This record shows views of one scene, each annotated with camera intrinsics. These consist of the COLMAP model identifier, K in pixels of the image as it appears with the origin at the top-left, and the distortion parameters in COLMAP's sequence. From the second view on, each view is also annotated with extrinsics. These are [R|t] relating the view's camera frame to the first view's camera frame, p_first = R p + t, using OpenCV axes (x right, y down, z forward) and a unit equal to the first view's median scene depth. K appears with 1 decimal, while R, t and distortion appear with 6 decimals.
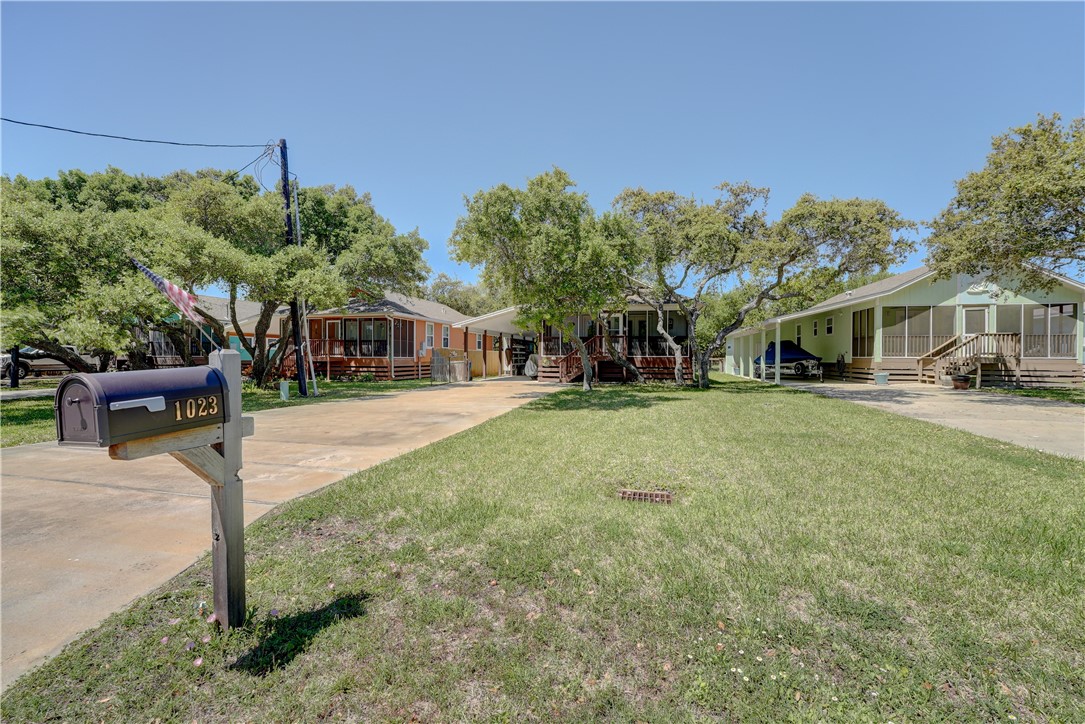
lens RADIAL K [[446.0, 0, 547.2], [0, 446.0, 358.7], [0, 0, 1]] dist [-0.001541, -0.000130]
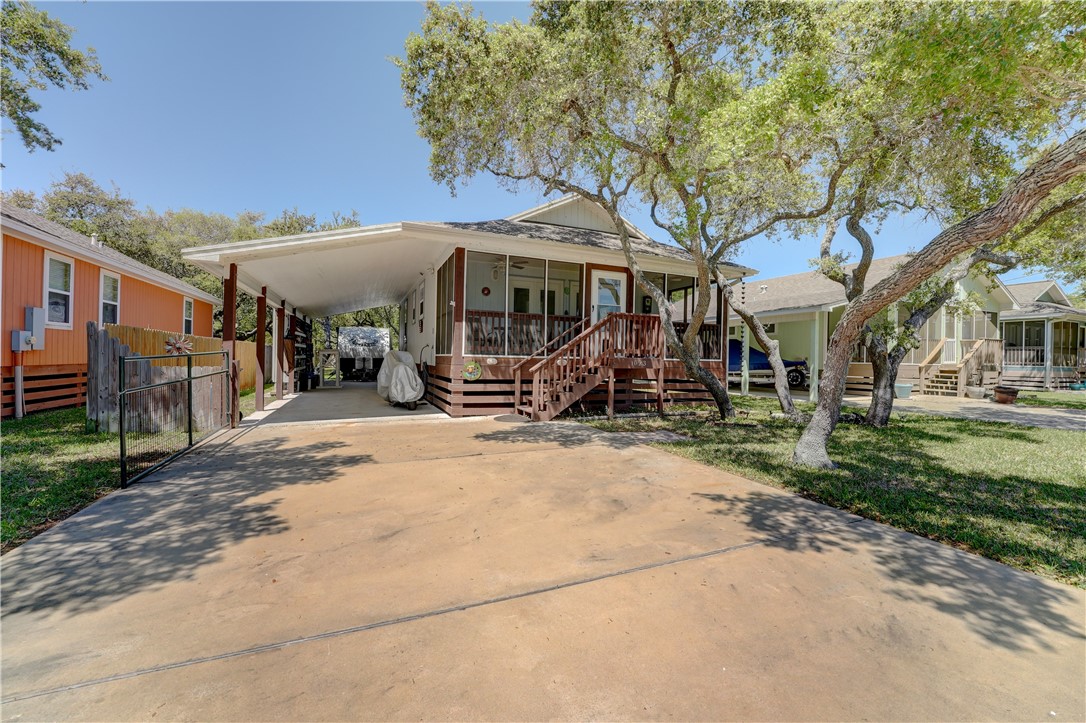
lens RADIAL K [[446.4, 0, 547.7], [0, 446.4, 358.2], [0, 0, 1]] dist [-0.001541, -0.000130]
pose [[0.814411, 0.010916, 0.580185, -0.185614], [-0.013440, 0.999910, 0.000053, -0.004524], [-0.580132, -0.007841, 0.814484, 0.590038]]
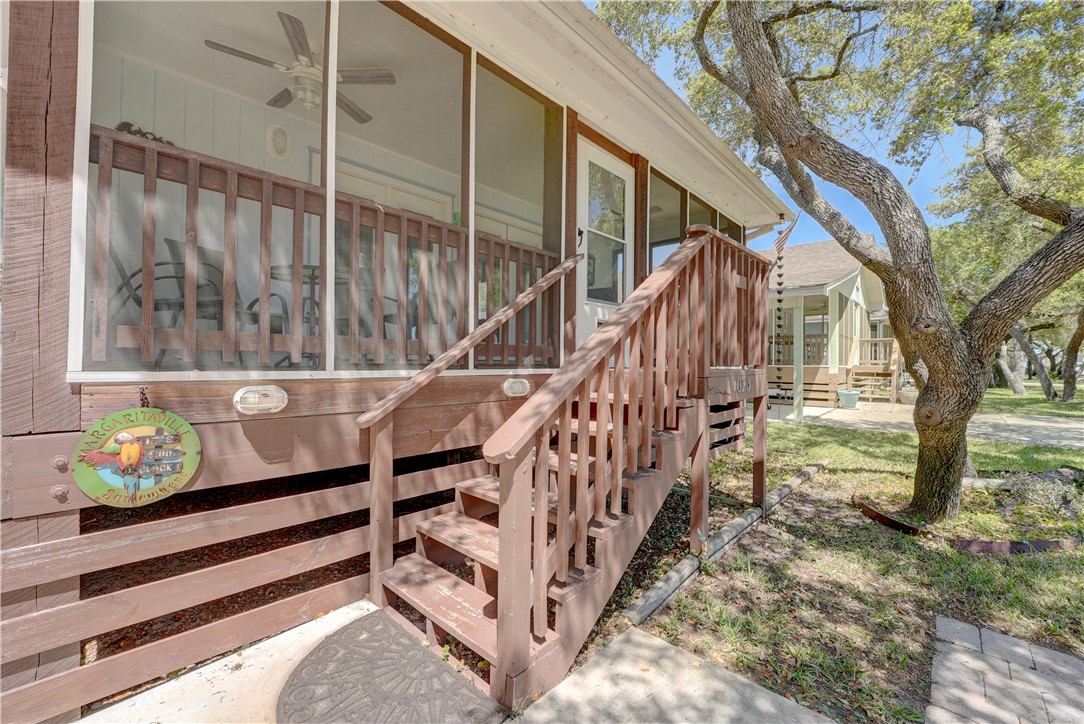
lens RADIAL K [[445.5, 0, 546.7], [0, 445.5, 358.7], [0, 0, 1]] dist [-0.001541, -0.000130]
pose [[0.516711, 0.007027, 0.856131, -0.034019], [0.006567, 0.999904, -0.012170, -0.007892], [-0.856135, 0.011911, 0.516616, 0.862322]]
